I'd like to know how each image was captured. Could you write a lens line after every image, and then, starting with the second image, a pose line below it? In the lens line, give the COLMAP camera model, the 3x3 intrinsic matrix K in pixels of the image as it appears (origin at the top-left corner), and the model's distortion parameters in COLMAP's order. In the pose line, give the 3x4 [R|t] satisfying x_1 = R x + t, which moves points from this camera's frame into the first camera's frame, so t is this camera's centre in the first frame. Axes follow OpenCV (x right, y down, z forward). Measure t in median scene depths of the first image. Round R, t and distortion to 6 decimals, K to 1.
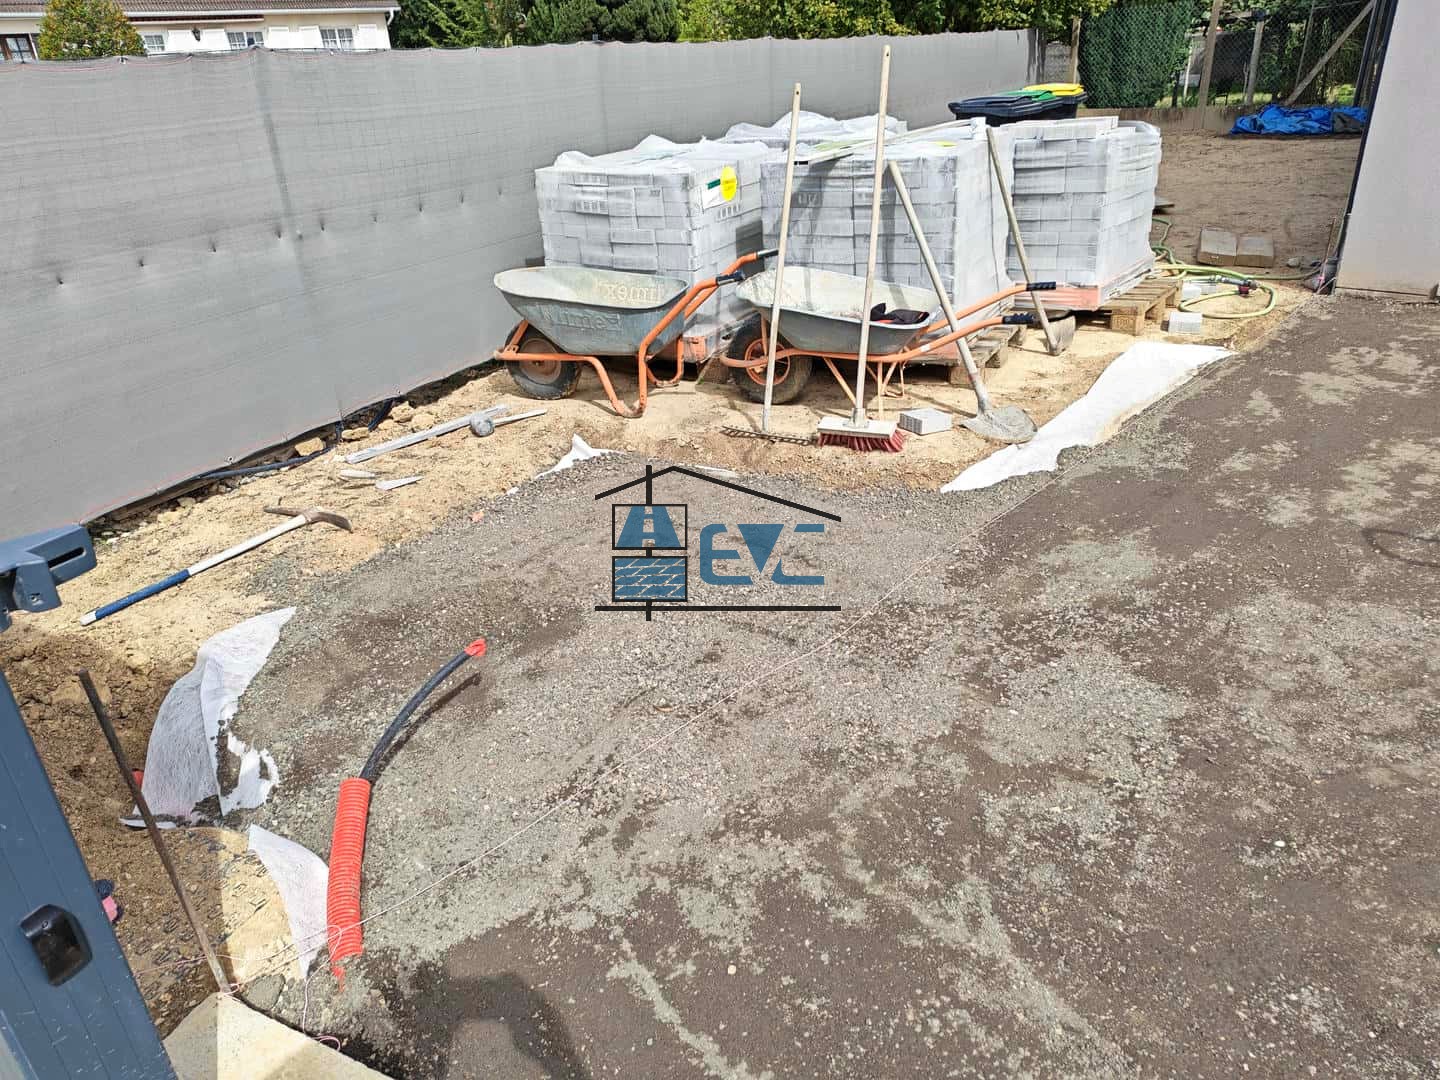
lens RADIAL K [[983.9, 0, 709.5], [0, 983.9, 542.1], [0, 0, 1]] dist [0.062833, -0.064443]
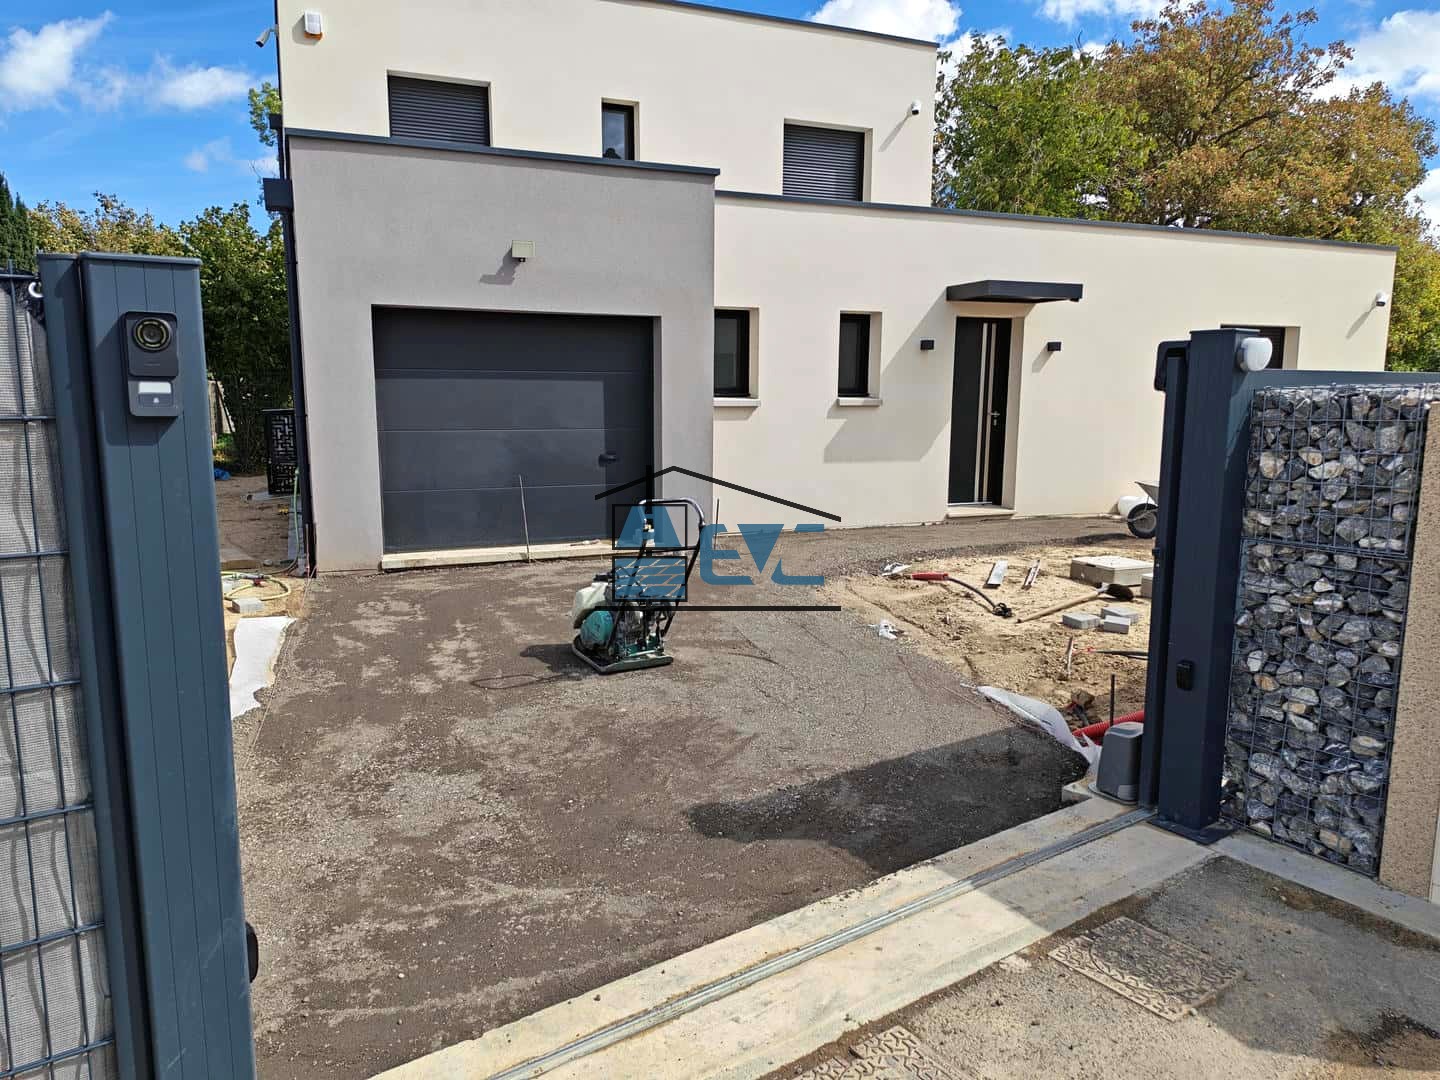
lens RADIAL K [[983.9, 0, 698.5], [0, 983.9, 542.0], [0, 0, 1]] dist [0.062833, -0.064443]
pose [[0.473277, -0.075392, 0.877681, -0.483171], [0.357833, 0.926882, -0.113337, 0.076603], [-0.804962, 0.367703, 0.465650, -0.130229]]
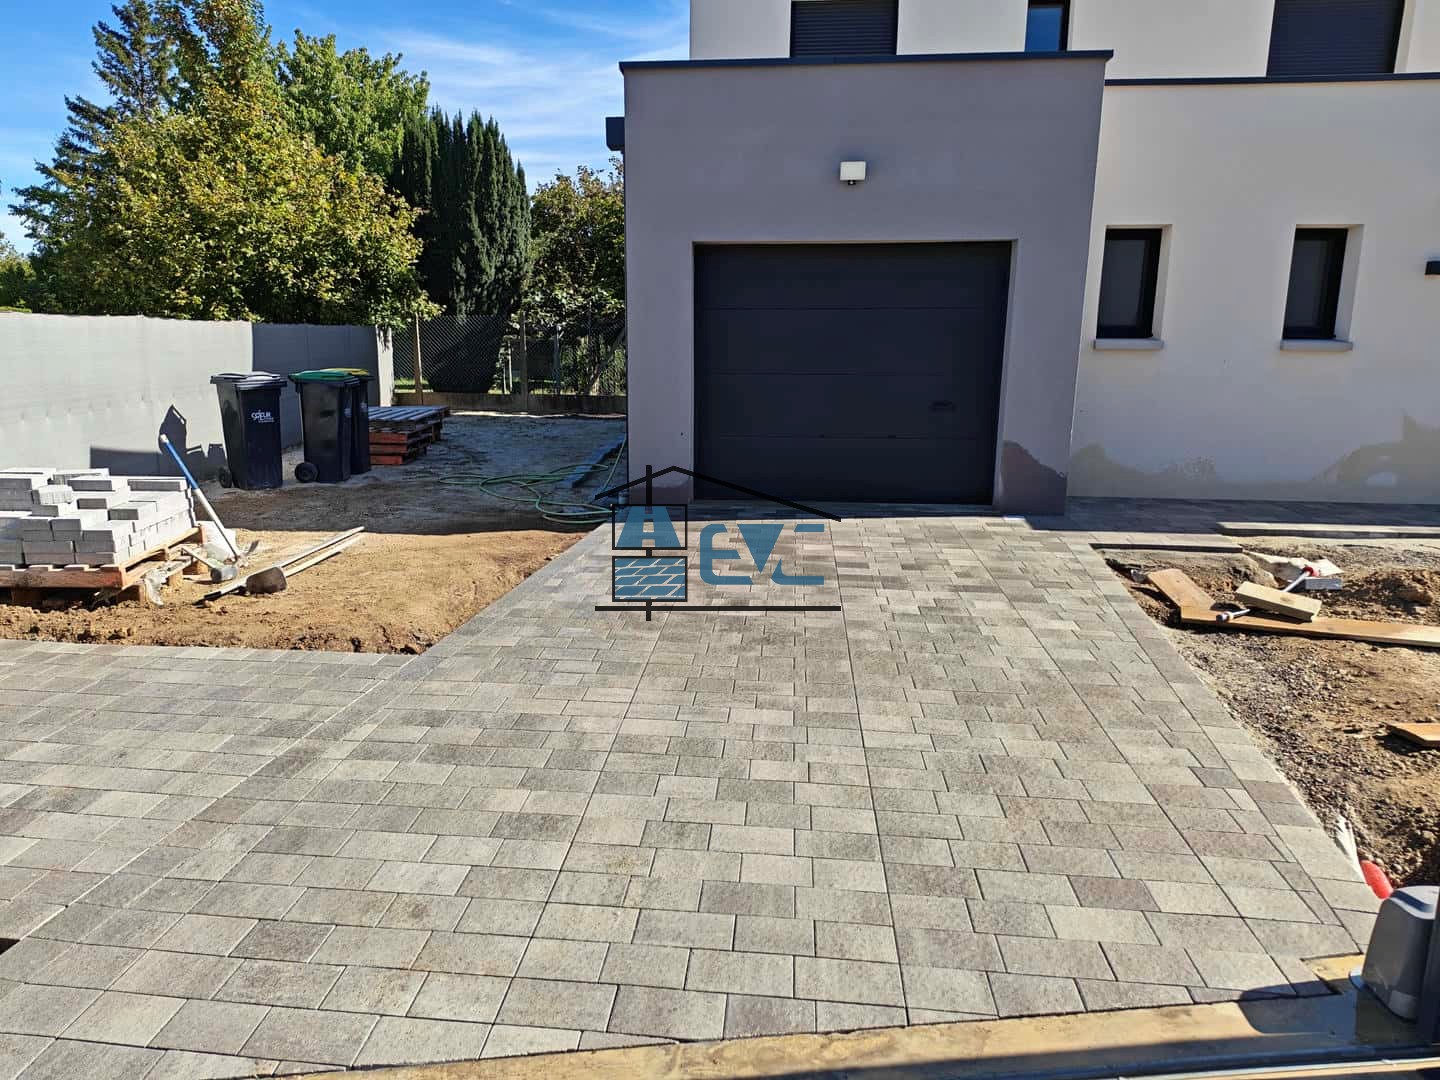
lens RADIAL K [[983.9, 0, 708.3], [0, 983.9, 542.3], [0, 0, 1]] dist [0.062833, -0.064443]
pose [[0.823503, -0.056045, 0.564537, -0.097775], [0.199031, 0.960400, -0.194986, 0.106562], [-0.531253, 0.272932, 0.802046, -0.233773]]
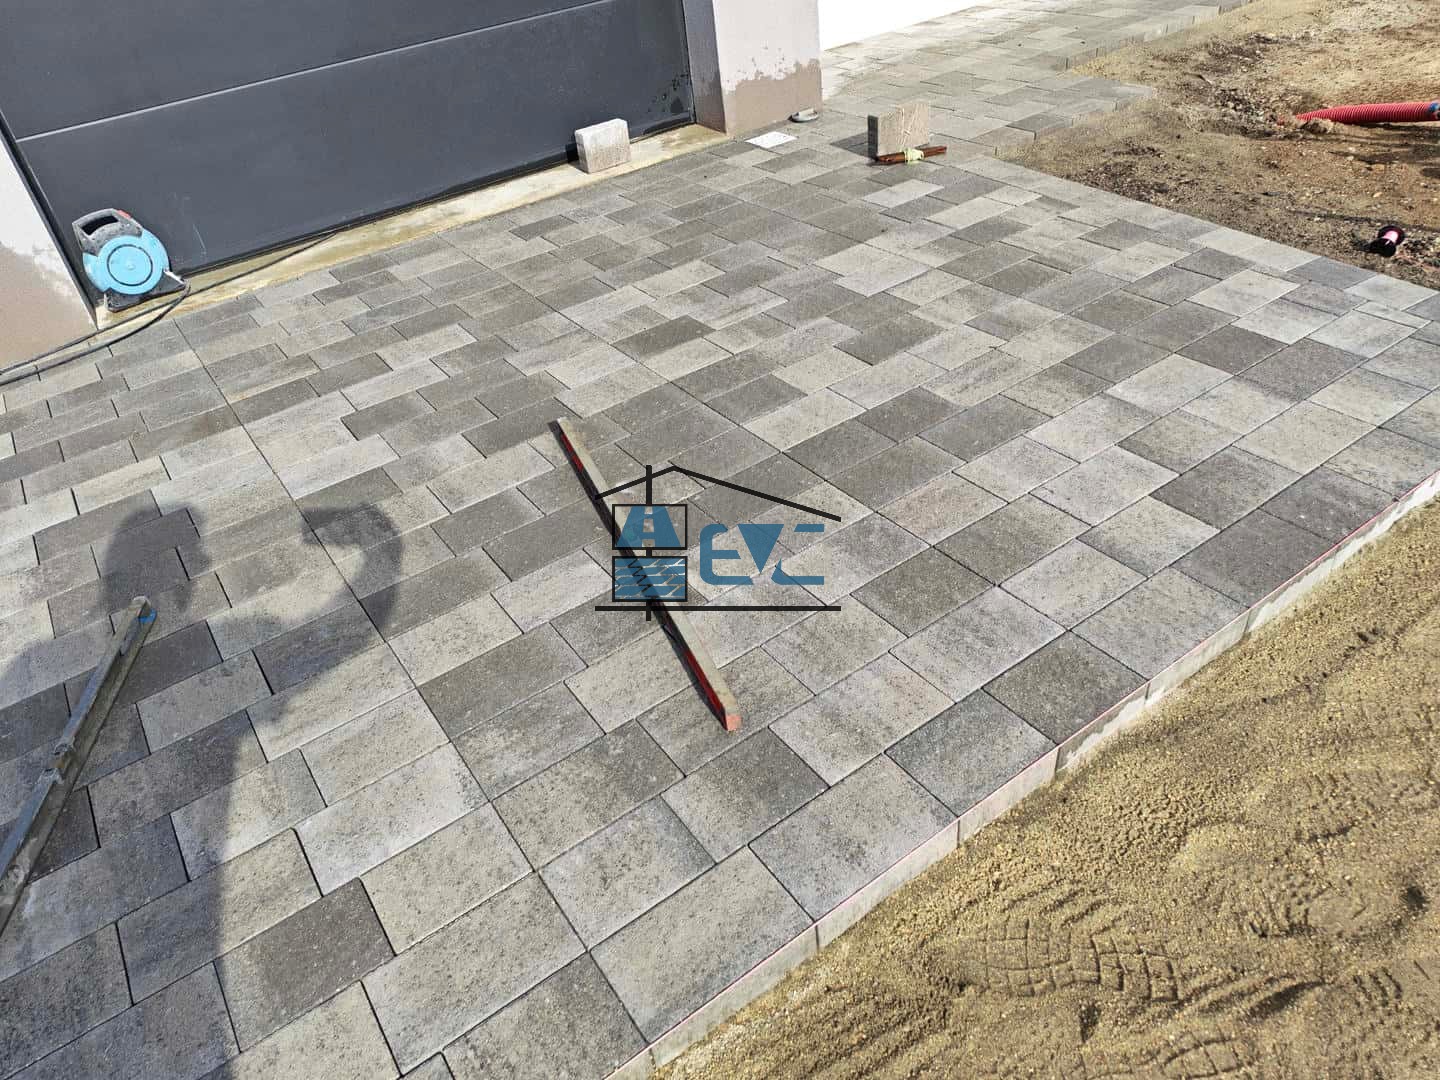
lens RADIAL K [[983.9, 0, 720.1], [0, 983.9, 538.3], [0, 0, 1]] dist [0.062833, -0.064443]
pose [[0.279252, -0.549134, 0.787699, 0.397974], [0.512966, 0.778781, 0.361063, -0.244919], [-0.811717, 0.303235, 0.499163, 0.574328]]
